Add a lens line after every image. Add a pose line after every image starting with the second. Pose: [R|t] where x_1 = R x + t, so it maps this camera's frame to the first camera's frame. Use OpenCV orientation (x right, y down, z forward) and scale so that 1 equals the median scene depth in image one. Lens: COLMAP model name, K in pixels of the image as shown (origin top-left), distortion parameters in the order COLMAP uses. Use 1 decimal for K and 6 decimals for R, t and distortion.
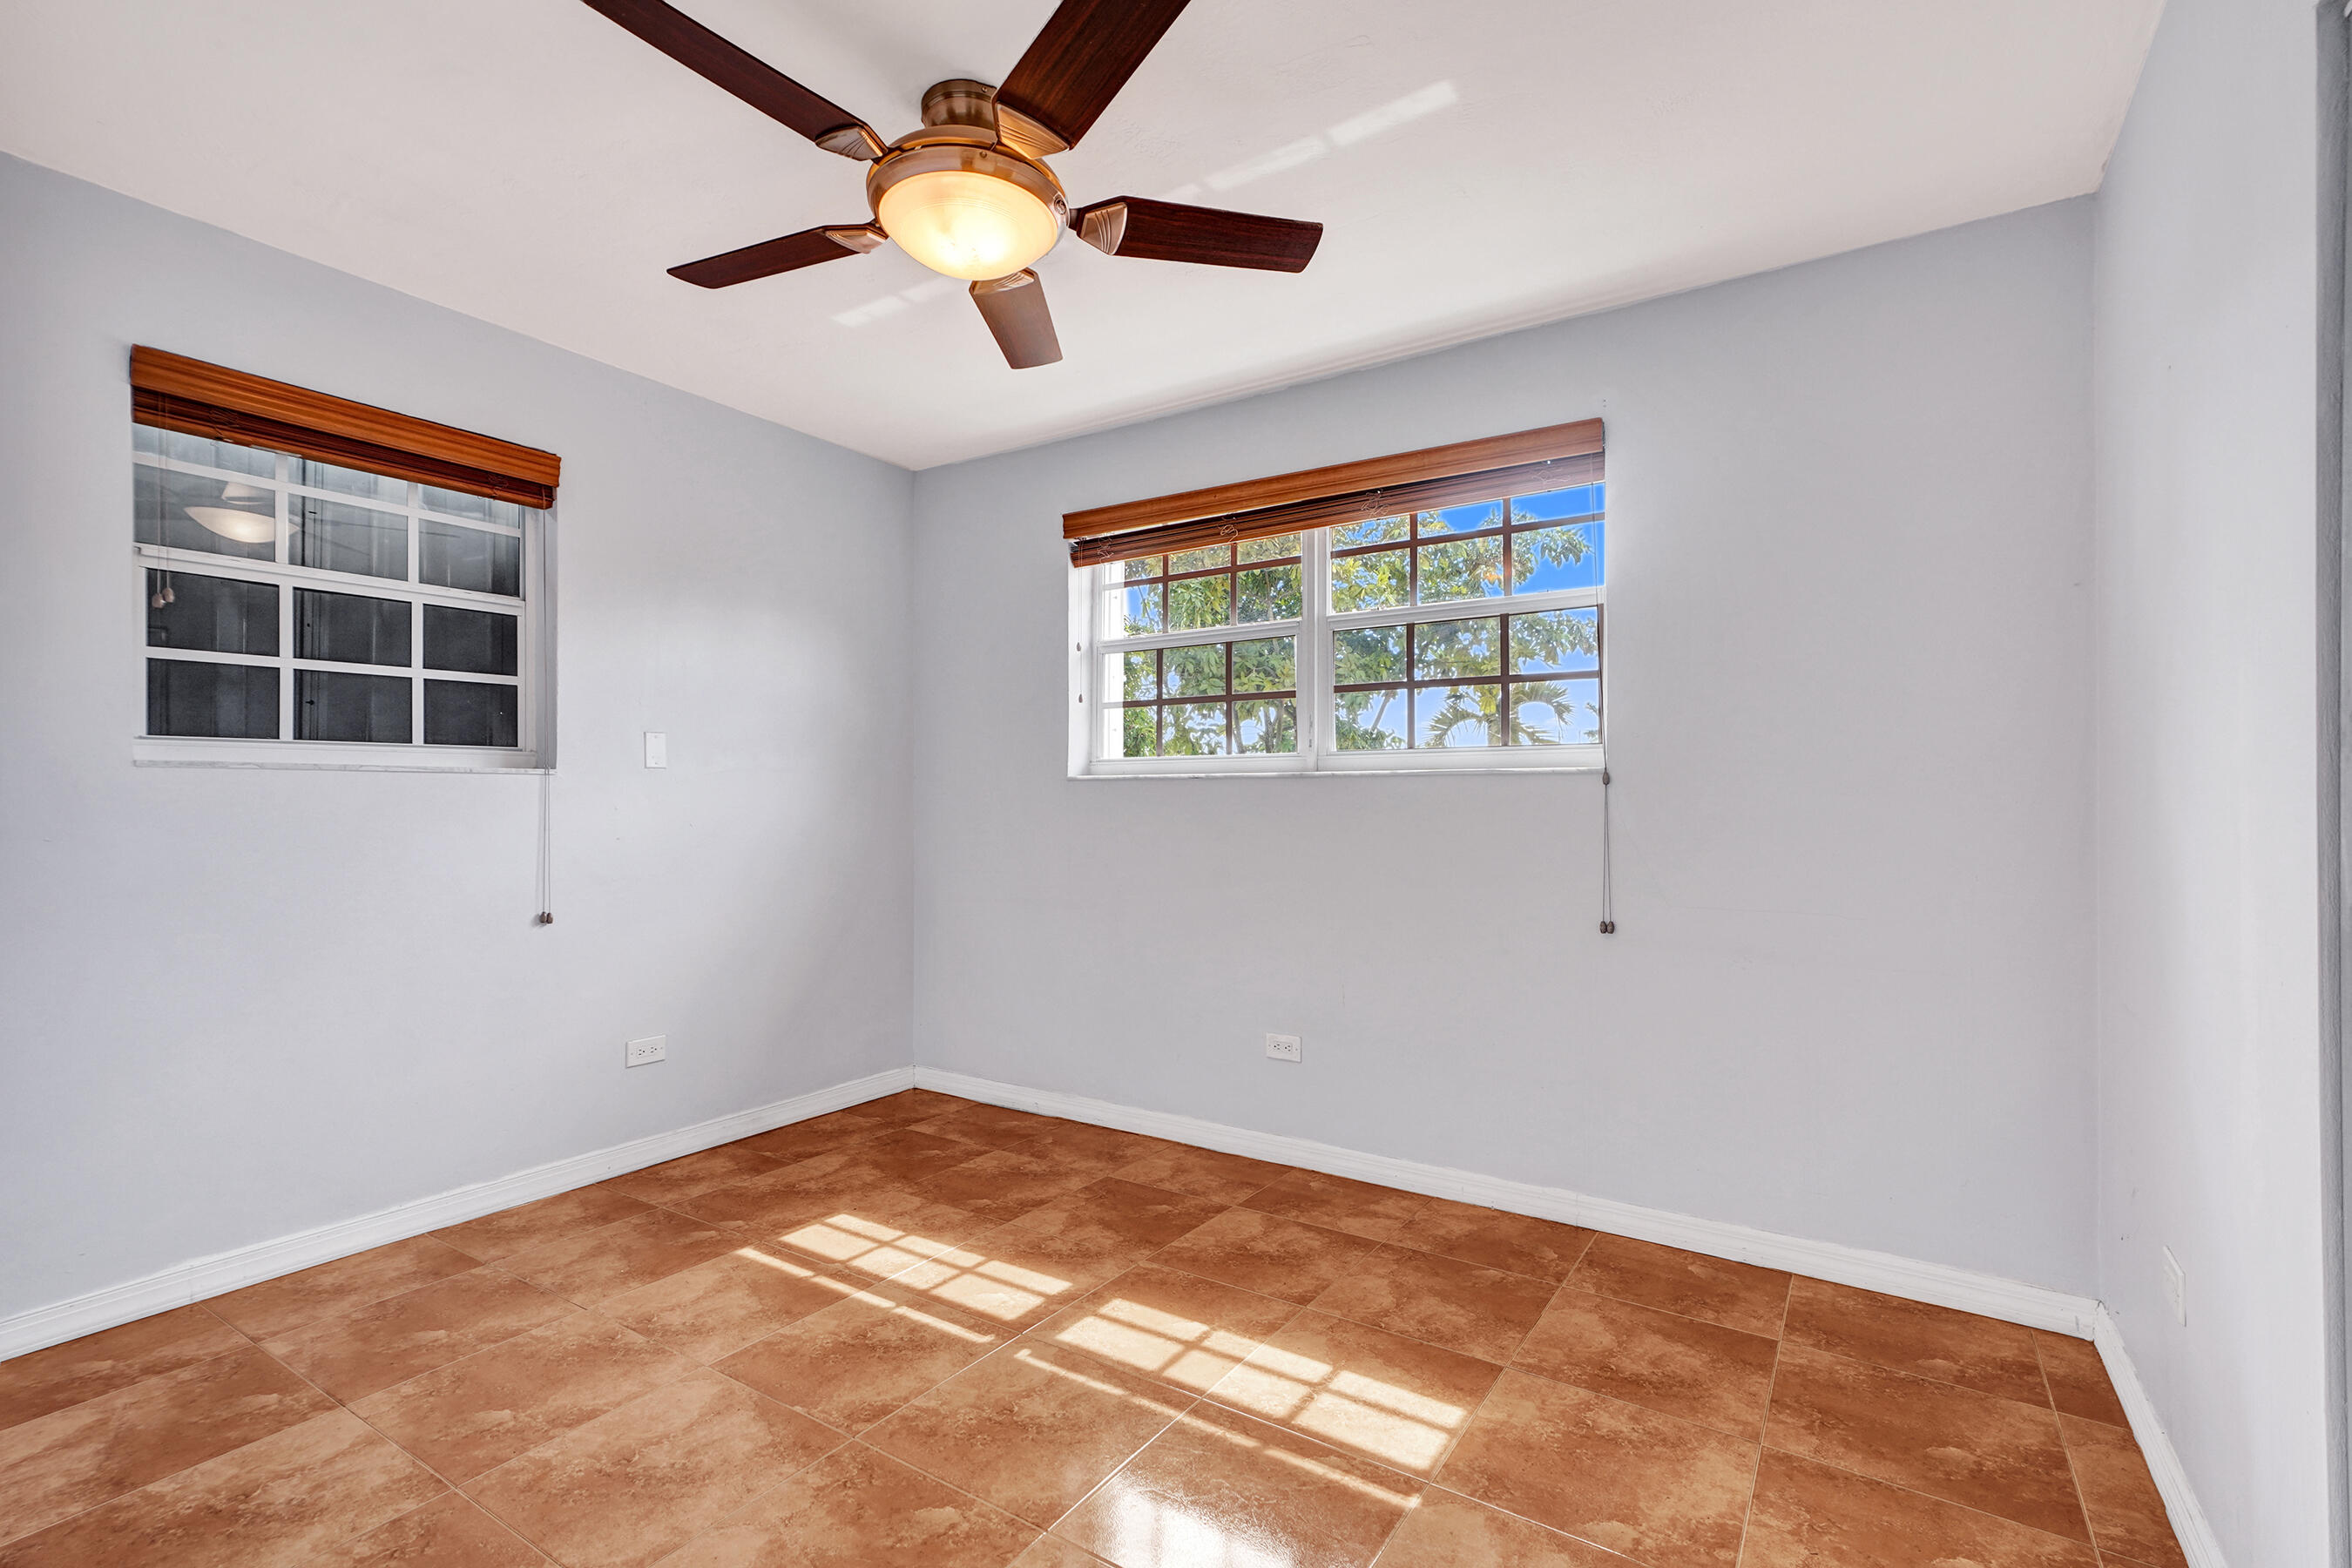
lens RADIAL K [[1073.6, 0, 1174.7], [0, 1073.6, 790.1], [0, 0, 1]] dist [-0.003296, 0.006385]
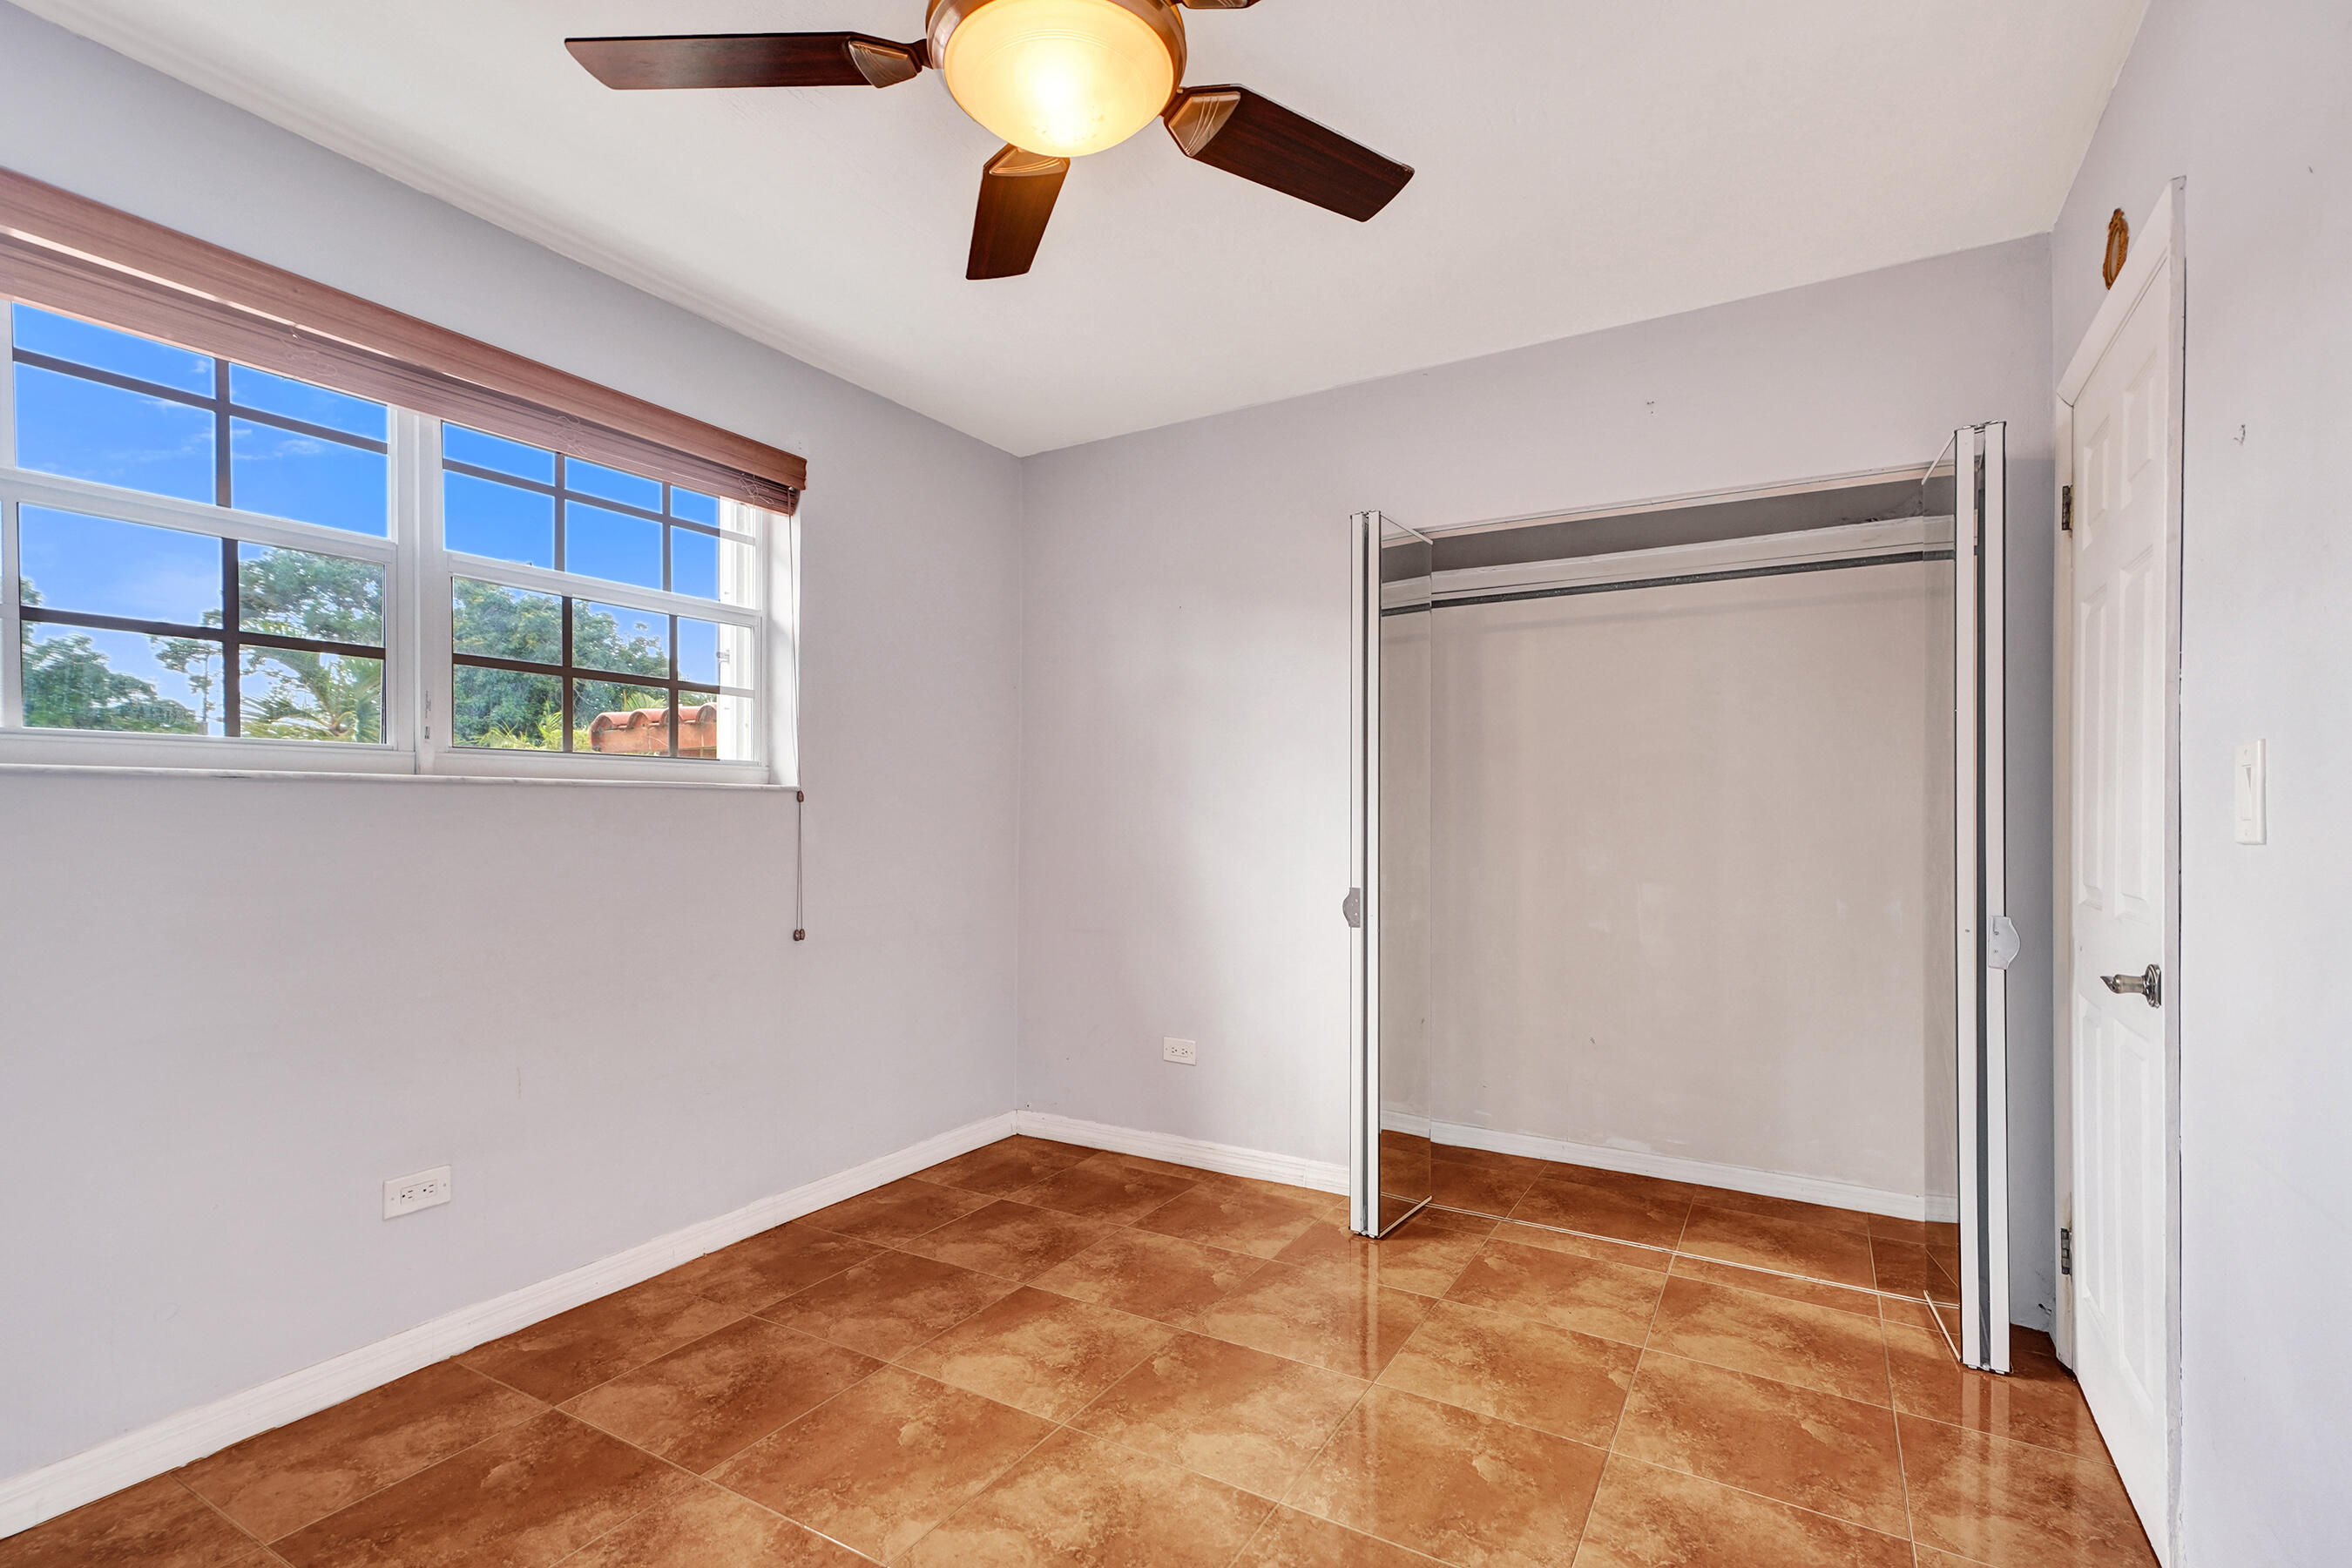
lens RADIAL K [[1073.6, 0, 1166.8], [0, 1073.6, 813.0], [0, 0, 1]] dist [-0.003296, 0.006385]
pose [[-0.041637, -0.000517, 0.999133, -0.717677], [-0.010407, 0.999946, 0.000083, 0.001062], [-0.999079, -0.010395, -0.041640, 0.704272]]
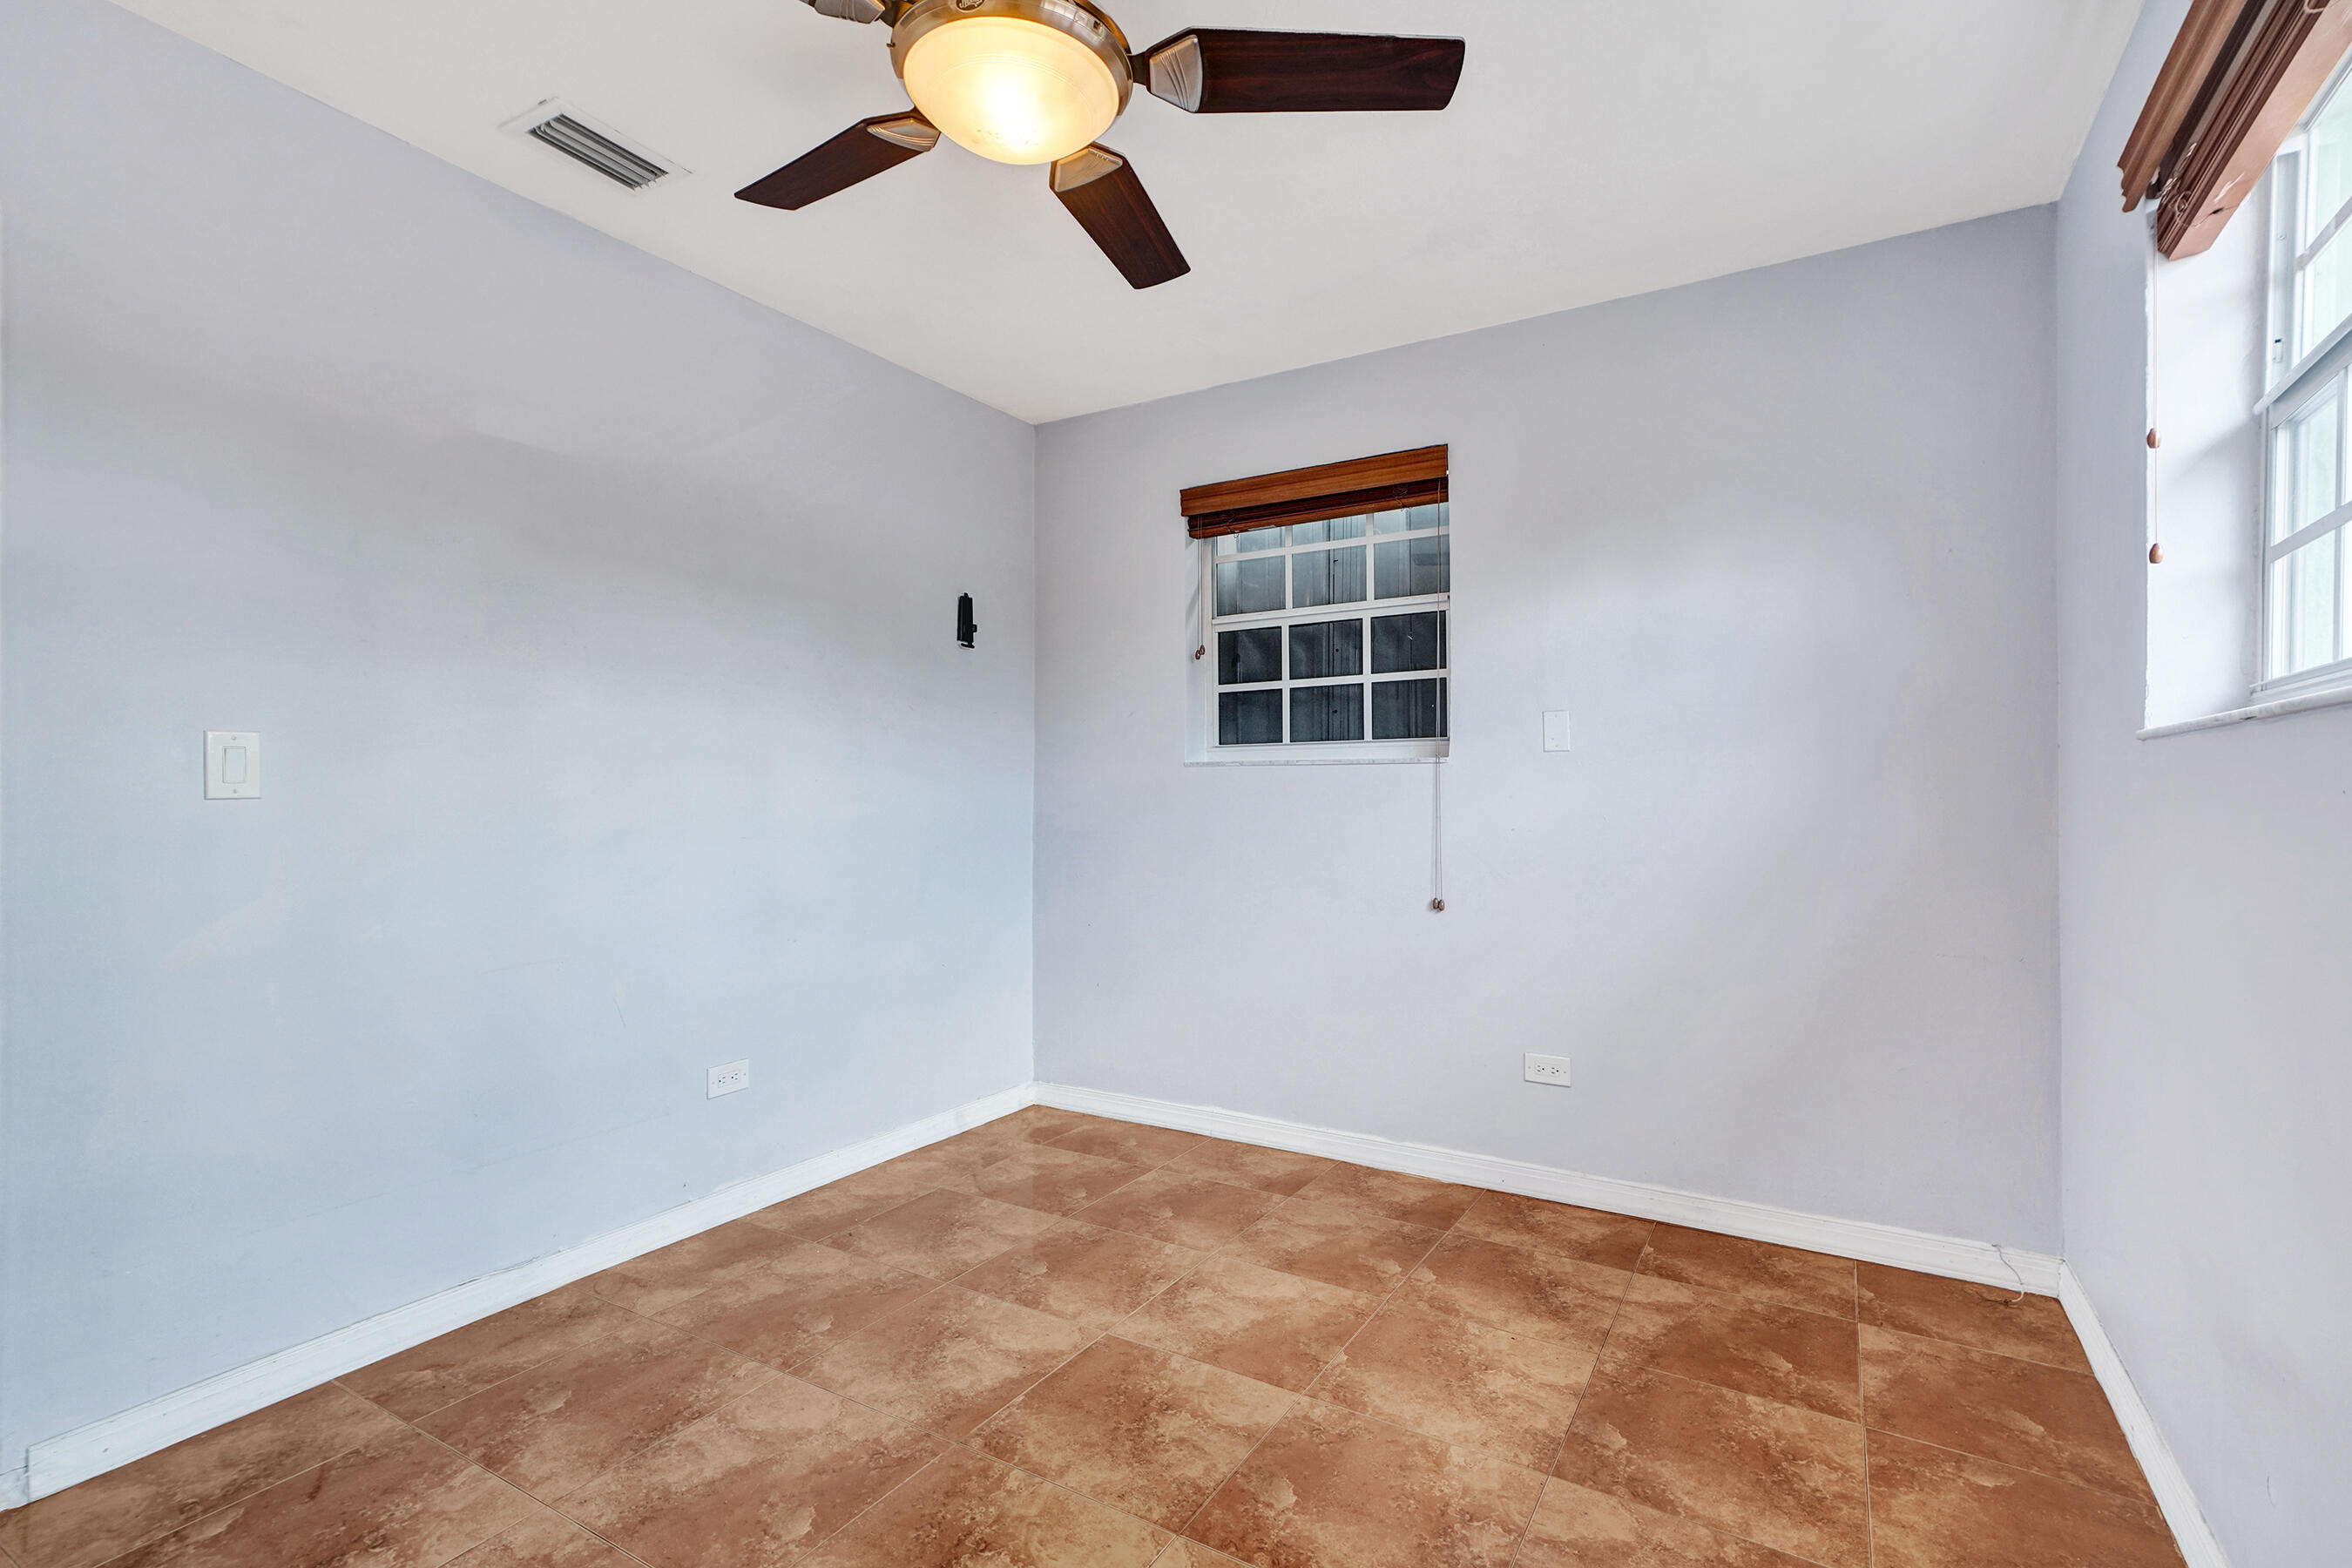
lens RADIAL K [[1073.6, 0, 1181.9], [0, 1073.6, 795.2], [0, 0, 1]] dist [-0.003296, 0.006385]
pose [[0.041287, 0.003006, -0.999143, 0.471369], [0.010357, 0.999940, 0.003437, 0.010890], [0.999094, -0.010490, 0.041254, 0.811794]]
